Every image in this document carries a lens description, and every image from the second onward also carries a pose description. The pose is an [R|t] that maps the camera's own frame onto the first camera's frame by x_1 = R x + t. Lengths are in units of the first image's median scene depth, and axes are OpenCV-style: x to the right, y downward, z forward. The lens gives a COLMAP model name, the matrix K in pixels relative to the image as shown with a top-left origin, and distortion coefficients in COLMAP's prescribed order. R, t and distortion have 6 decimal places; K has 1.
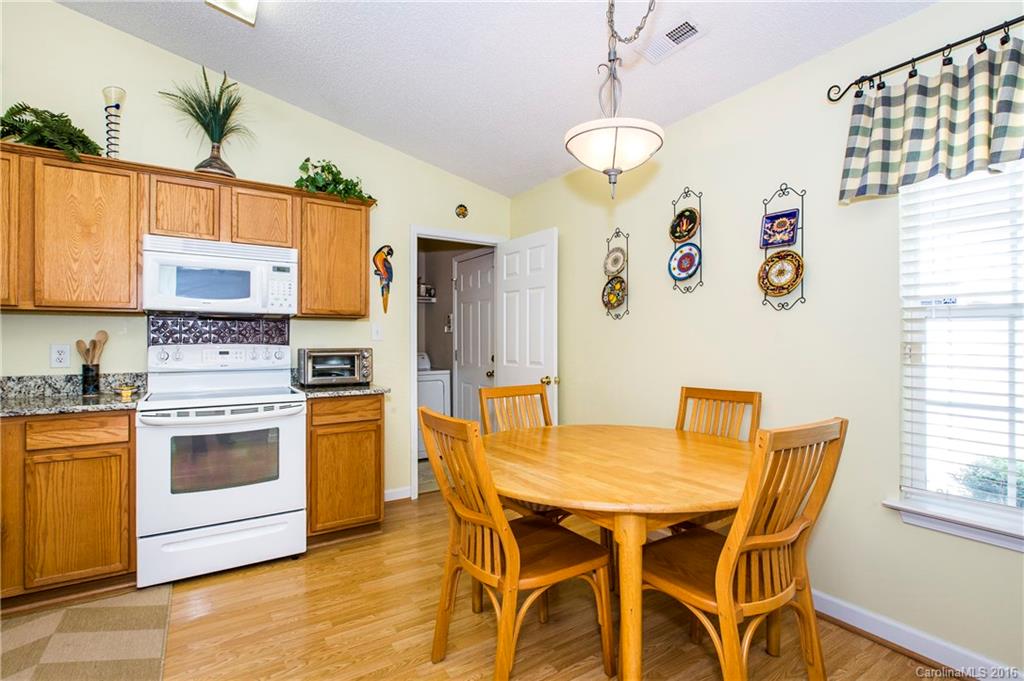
lens RADIAL K [[495.7, 0, 514.7], [0, 495.7, 347.4], [0, 0, 1]] dist [-0.003533, 0.000237]
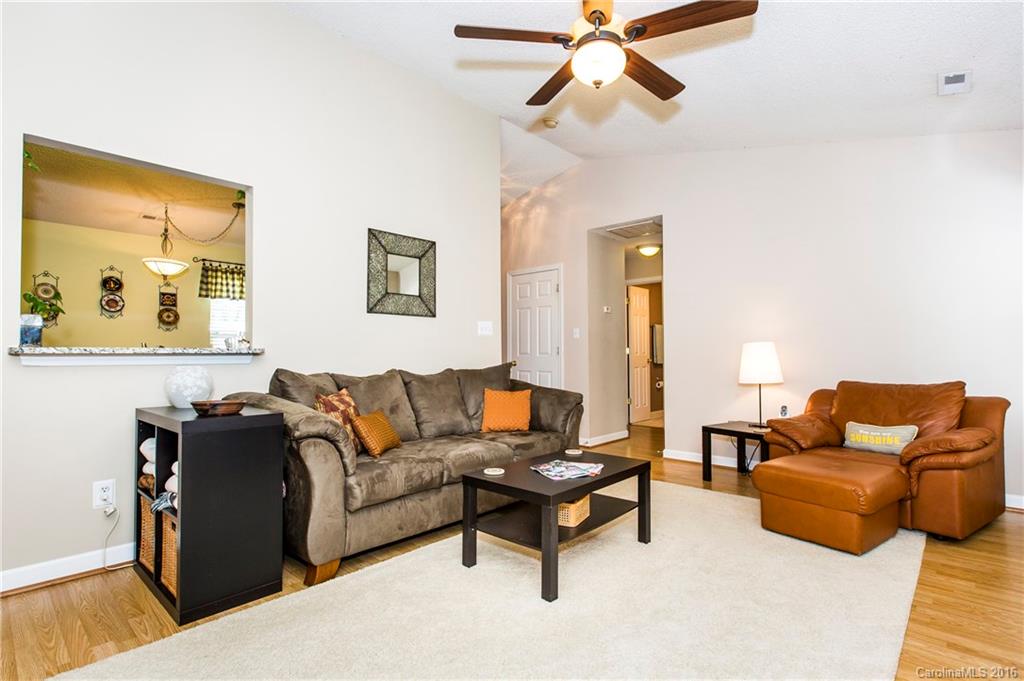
lens RADIAL K [[495.7, 0, 514.7], [0, 495.7, 347.4], [0, 0, 1]] dist [-0.003533, 0.000237]
pose [[-0.233669, 0.010014, 0.972265, -0.569699], [0.003791, 0.999949, -0.009388, 0.009289], [-0.972309, 0.001493, -0.233695, -0.033673]]
